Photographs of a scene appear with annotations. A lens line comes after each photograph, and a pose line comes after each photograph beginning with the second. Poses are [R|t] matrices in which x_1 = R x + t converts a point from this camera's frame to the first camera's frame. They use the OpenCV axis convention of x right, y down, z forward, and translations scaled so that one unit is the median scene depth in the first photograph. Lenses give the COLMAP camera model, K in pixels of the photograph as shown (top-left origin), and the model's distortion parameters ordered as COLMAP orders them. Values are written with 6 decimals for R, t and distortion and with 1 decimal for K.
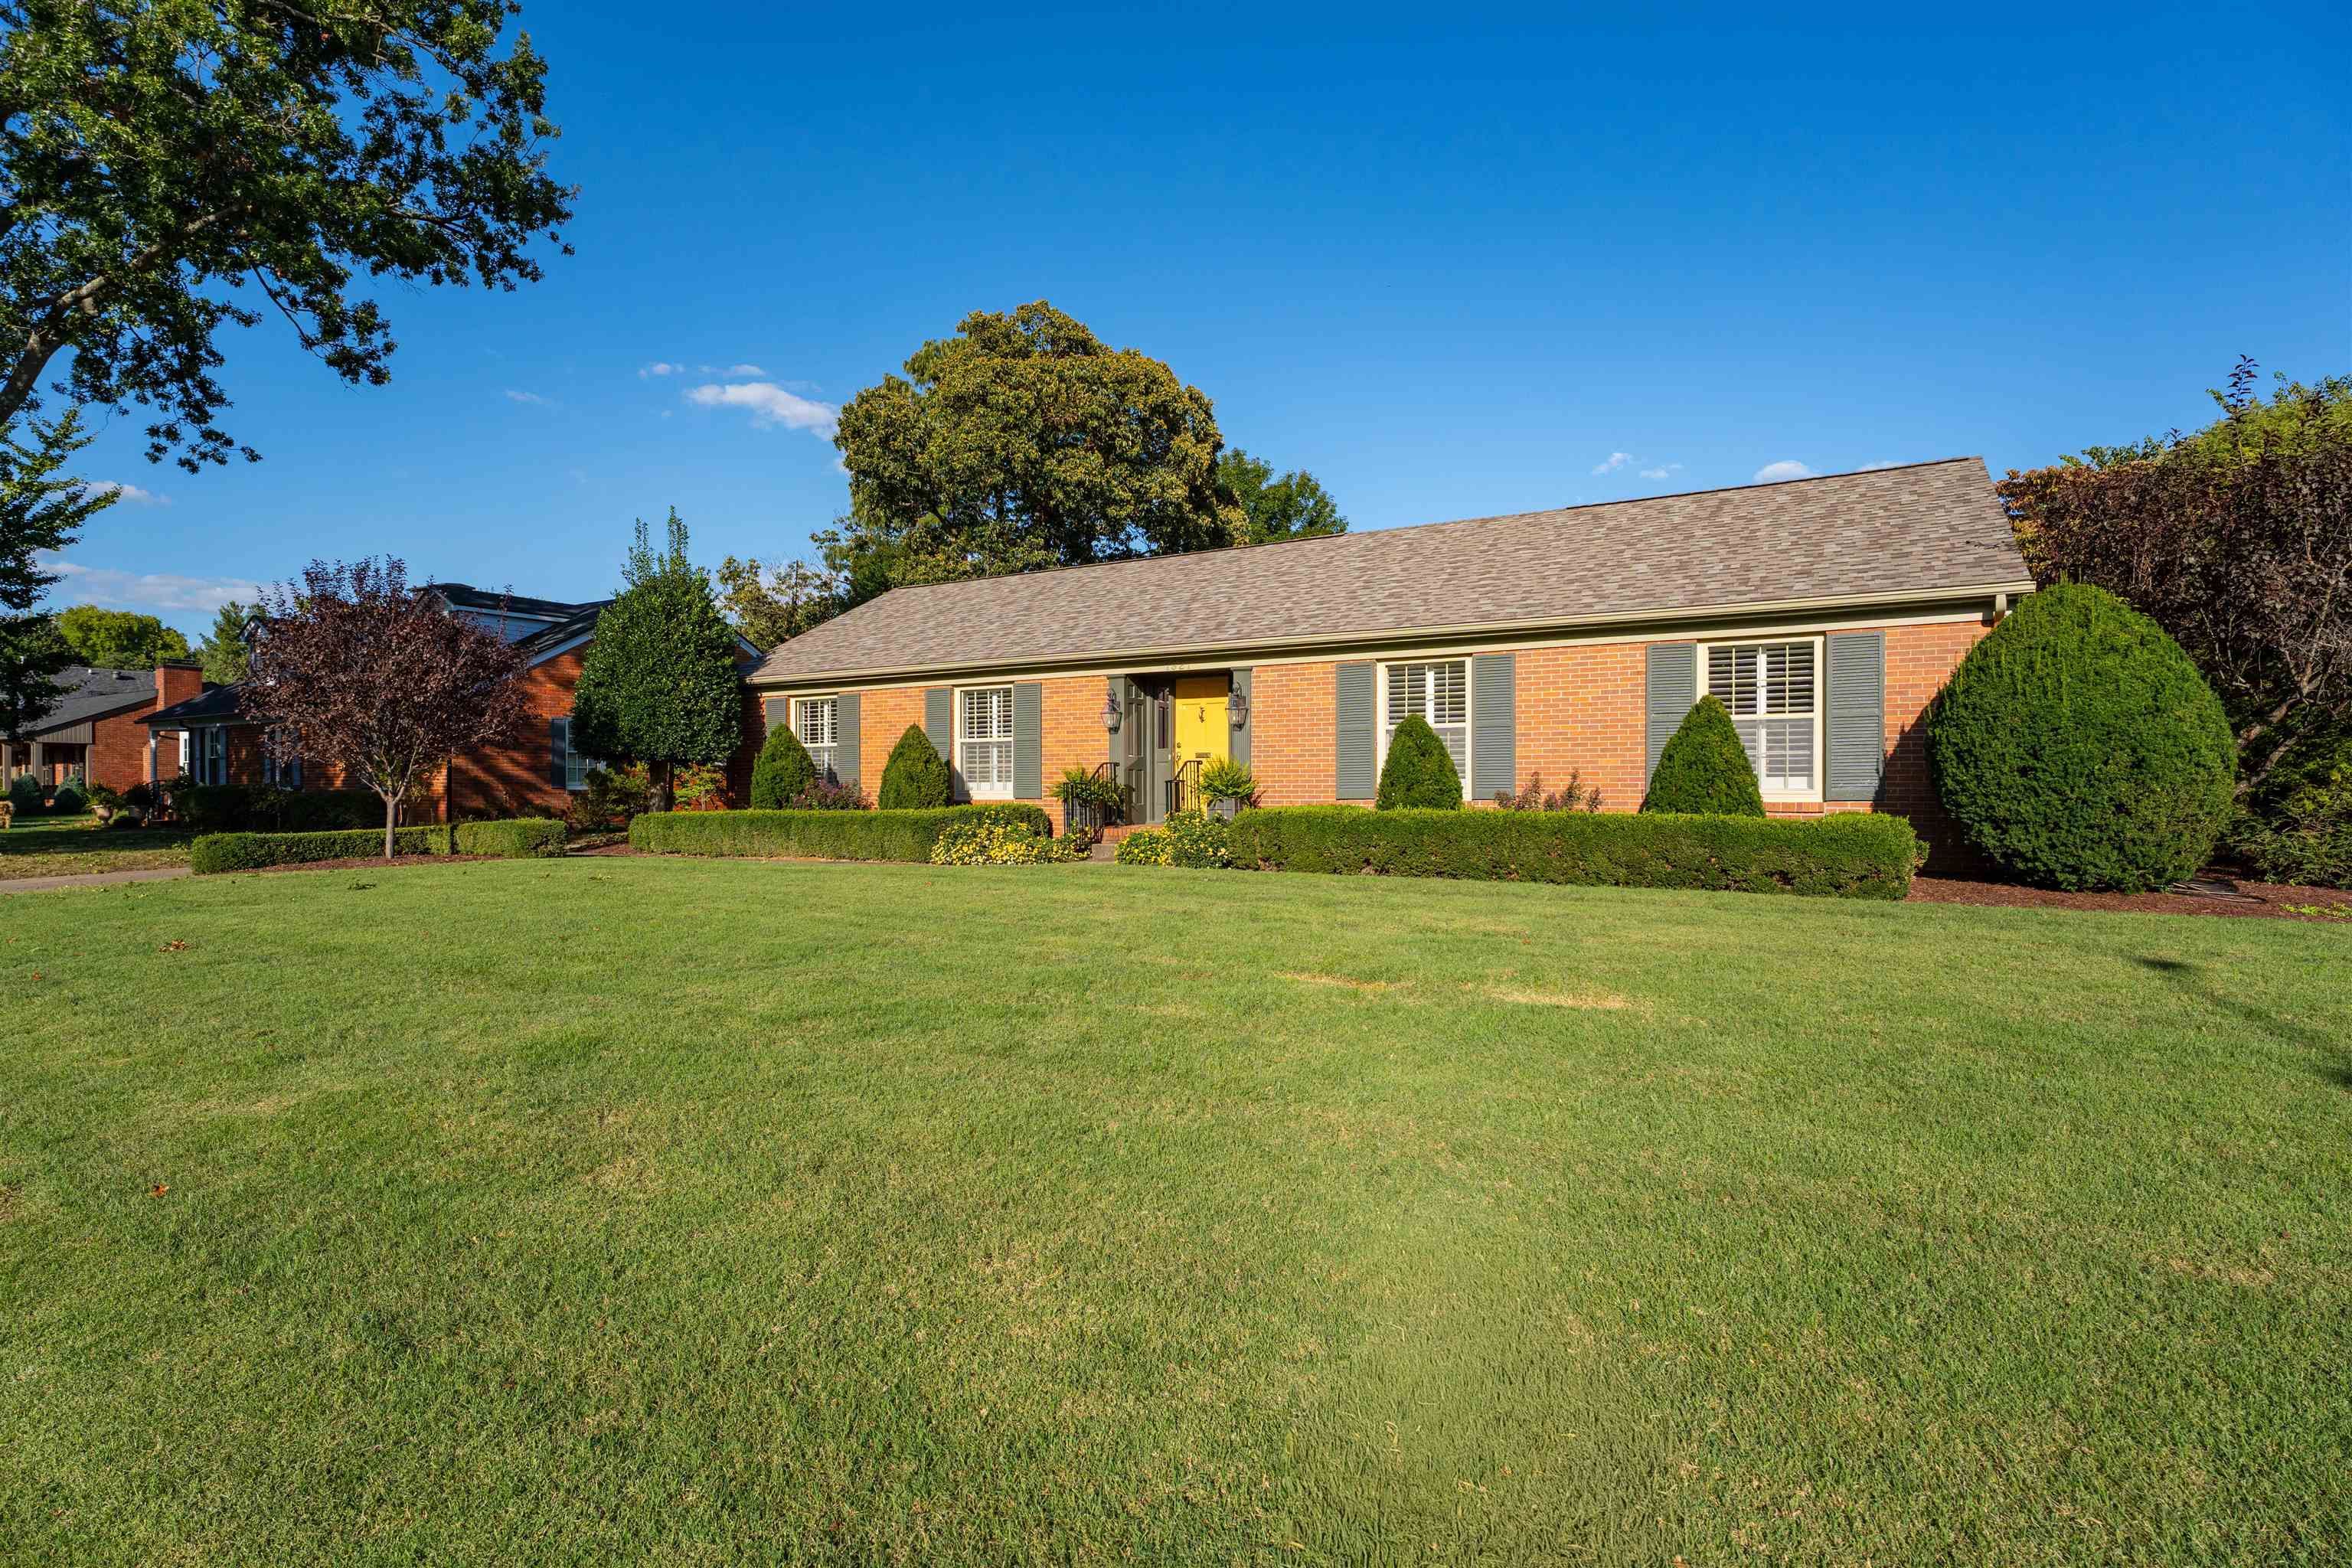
lens RADIAL K [[1151.7, 0, 1176.0], [0, 1151.7, 784.0], [0, 0, 1]] dist [0.000333, 0.000016]
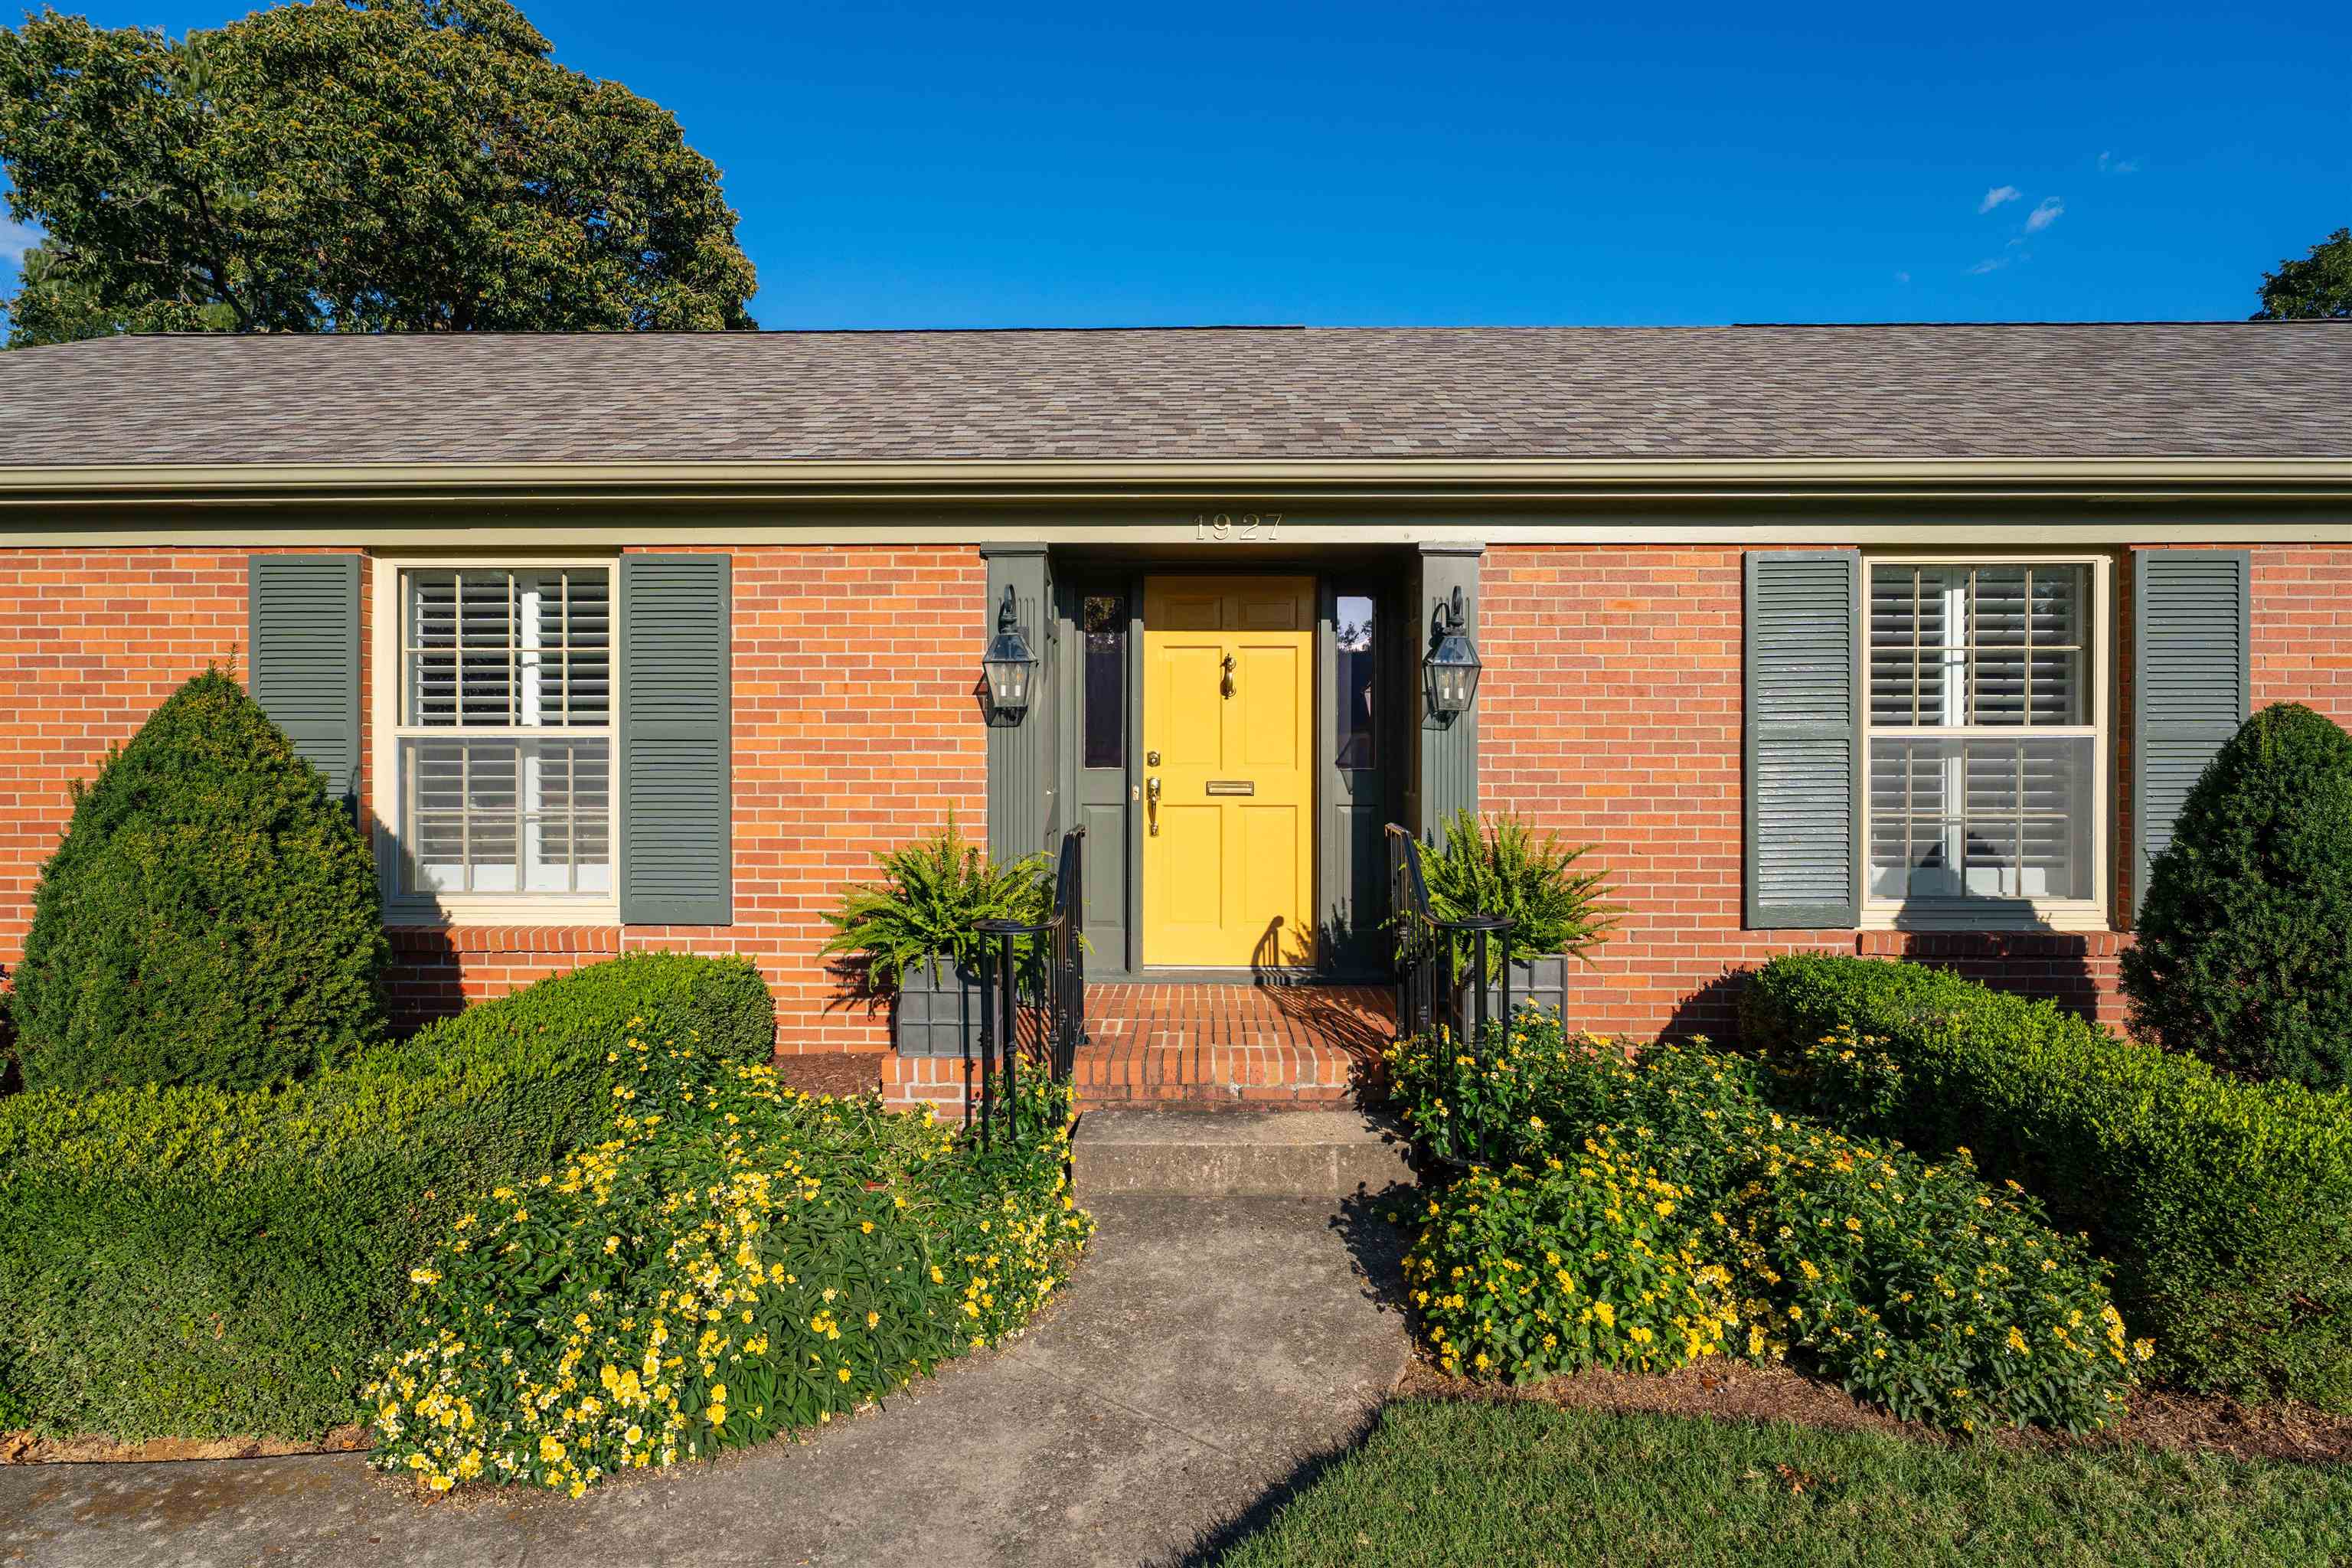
lens RADIAL K [[1124.2, 0, 1178.3], [0, 1124.2, 770.0], [0, 0, 1]] dist [0.000225, 0.000170]
pose [[0.873700, -0.001383, 0.486463, -0.151155], [-0.009542, 0.999755, 0.019980, -0.035487], [-0.486371, -0.022098, 0.873473, 0.635466]]
